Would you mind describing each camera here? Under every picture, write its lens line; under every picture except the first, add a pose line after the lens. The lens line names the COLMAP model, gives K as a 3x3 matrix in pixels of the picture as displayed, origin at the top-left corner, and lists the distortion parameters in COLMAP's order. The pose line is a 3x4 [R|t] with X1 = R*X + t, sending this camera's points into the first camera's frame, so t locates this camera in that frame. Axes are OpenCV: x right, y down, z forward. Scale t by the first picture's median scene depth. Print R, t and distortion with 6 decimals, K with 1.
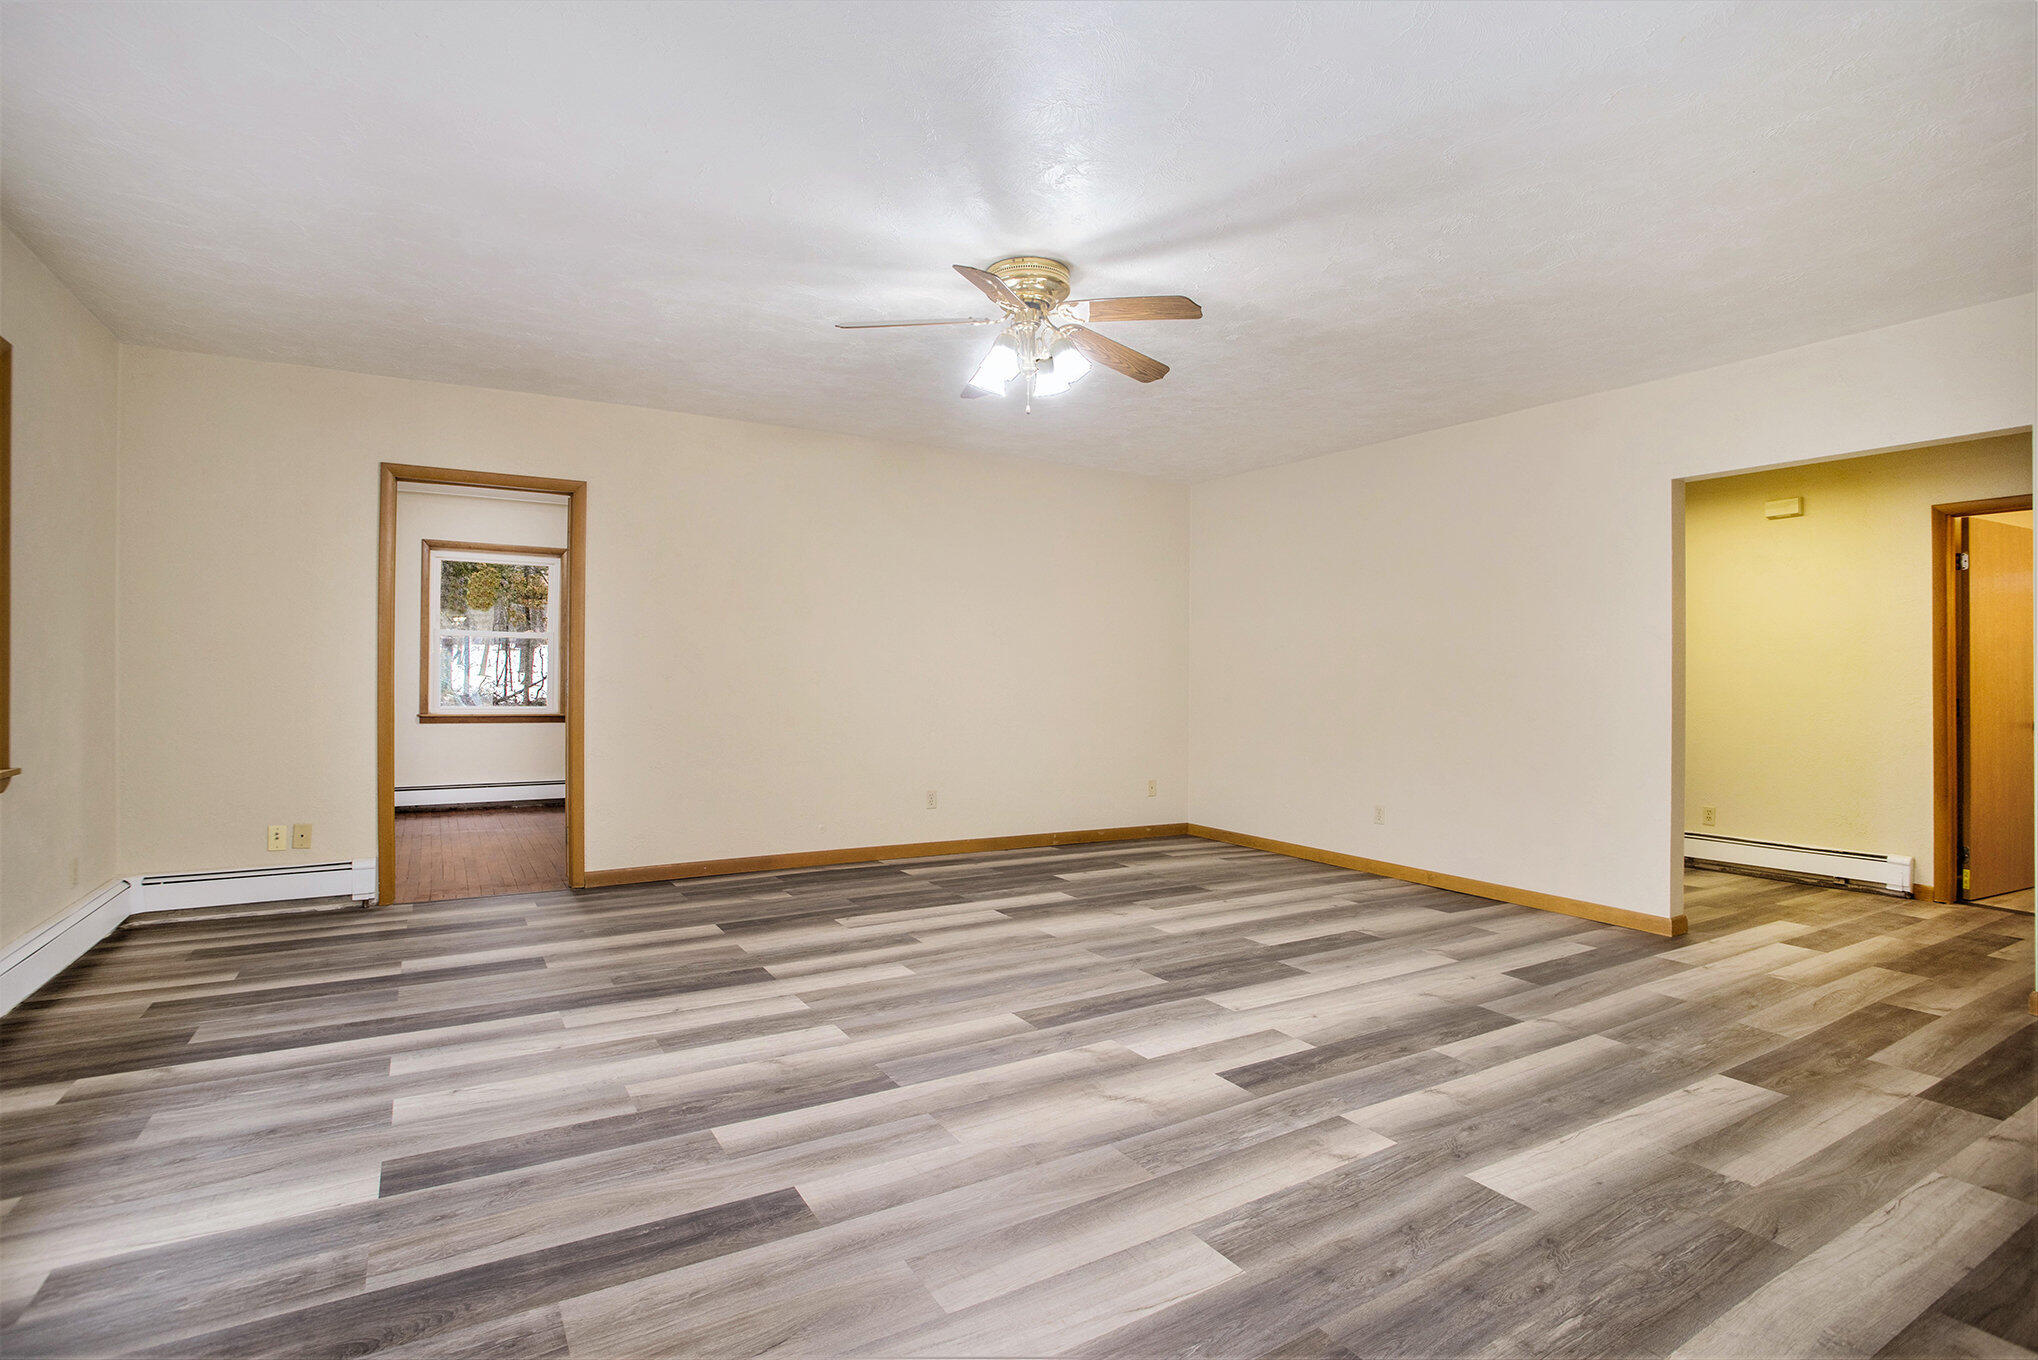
lens RADIAL K [[989.1, 0, 1017.6], [0, 989.1, 681.6], [0, 0, 1]] dist [-0.042474, 0.001000]
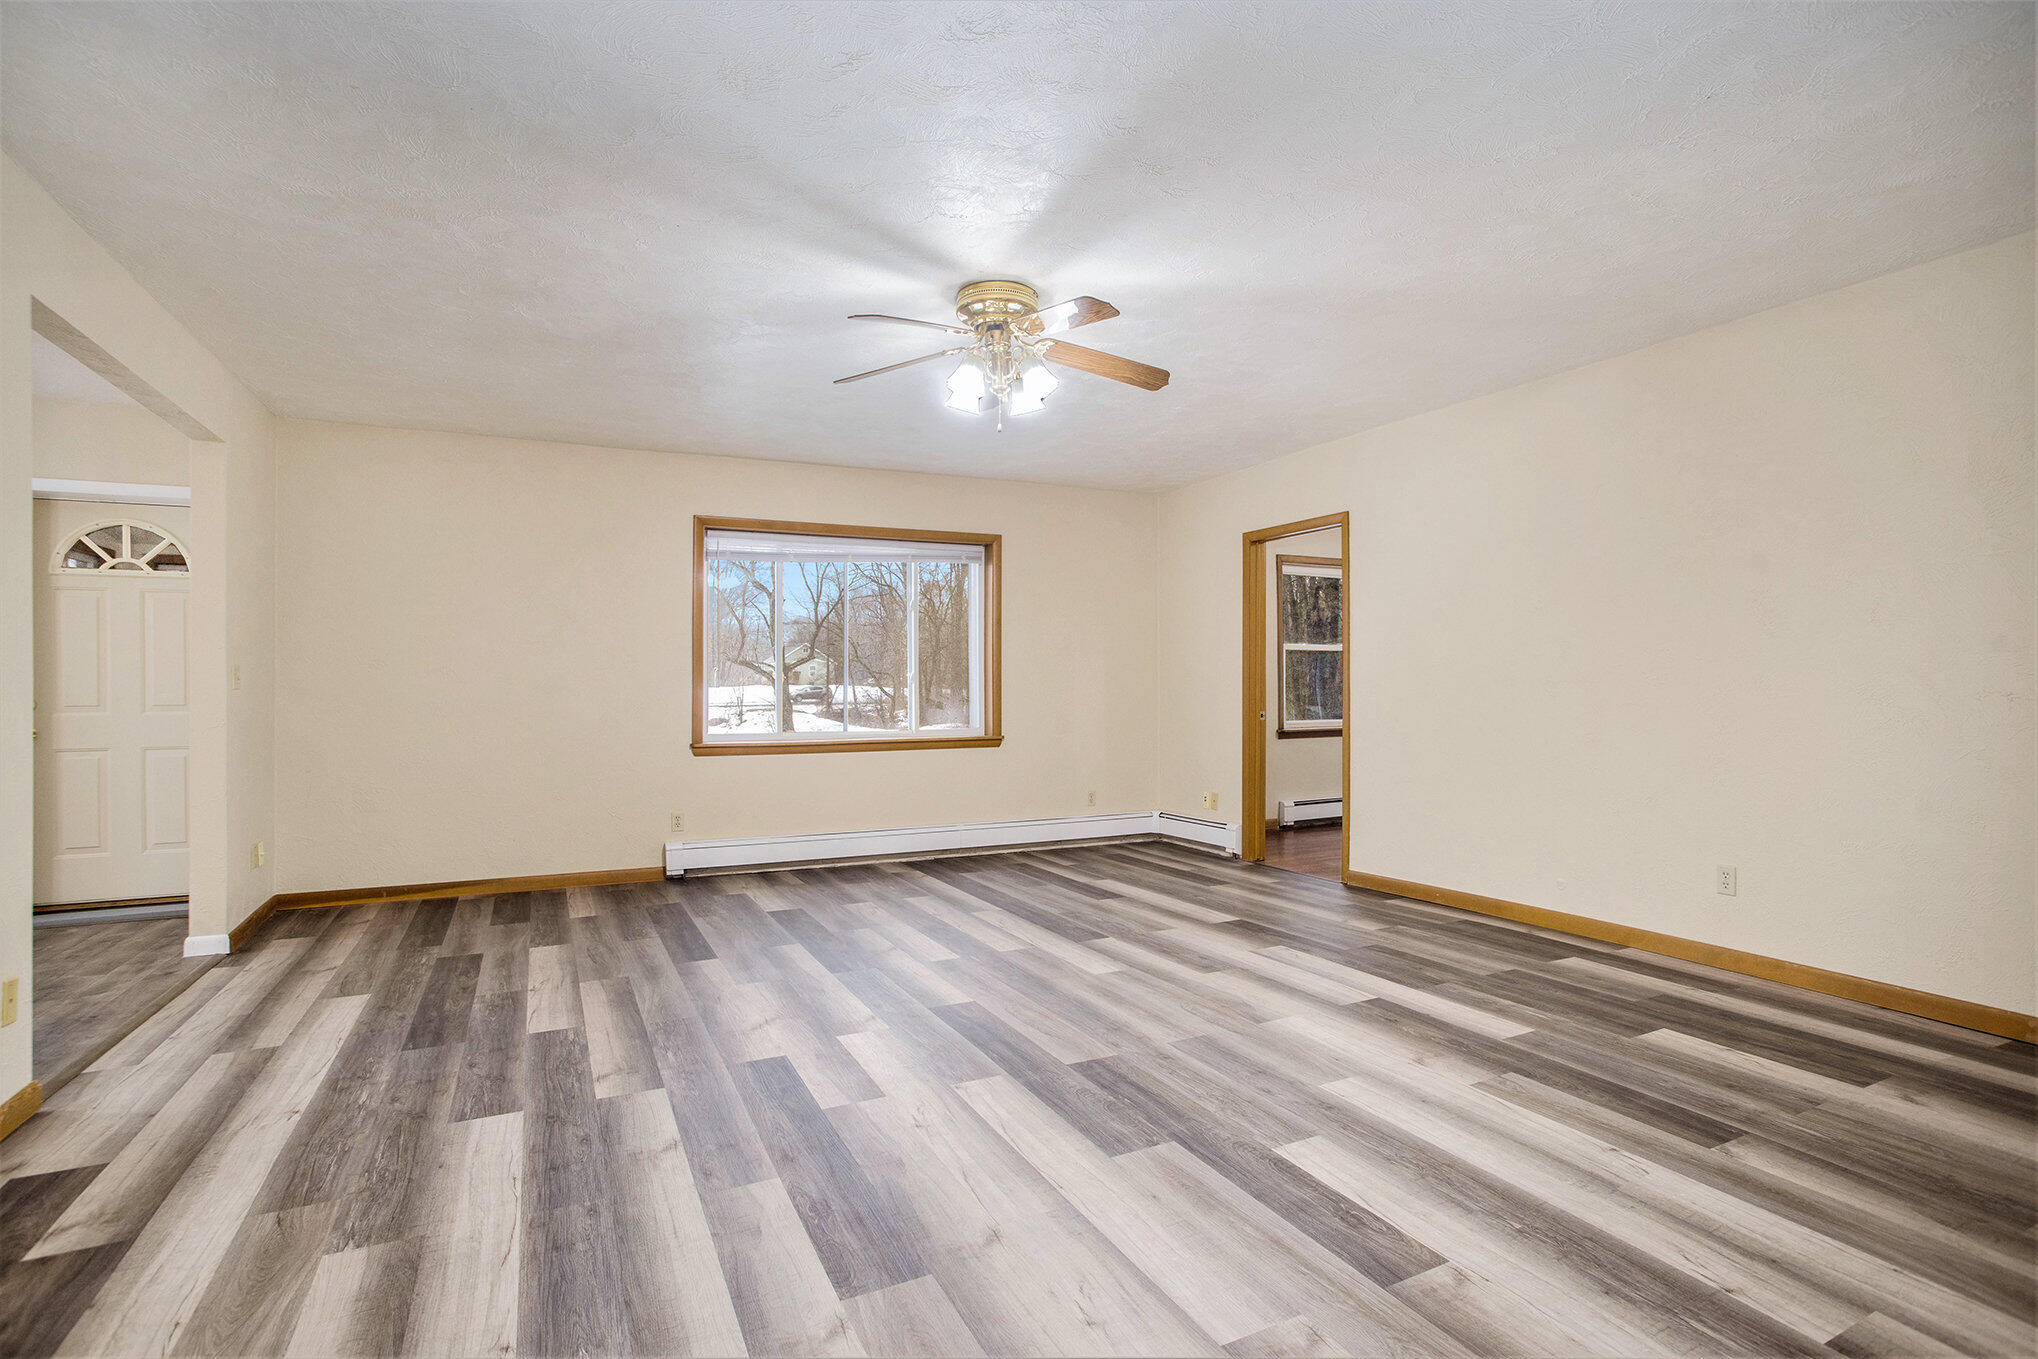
lens RADIAL K [[989.1, 0, 1016.7], [0, 989.1, 678.0], [0, 0, 1]] dist [-0.042474, 0.001000]
pose [[-0.103163, -0.023183, -0.994394, 1.159205], [0.008834, 0.999668, -0.024222, 0.010283], [0.994625, -0.011283, -0.102924, 1.259328]]
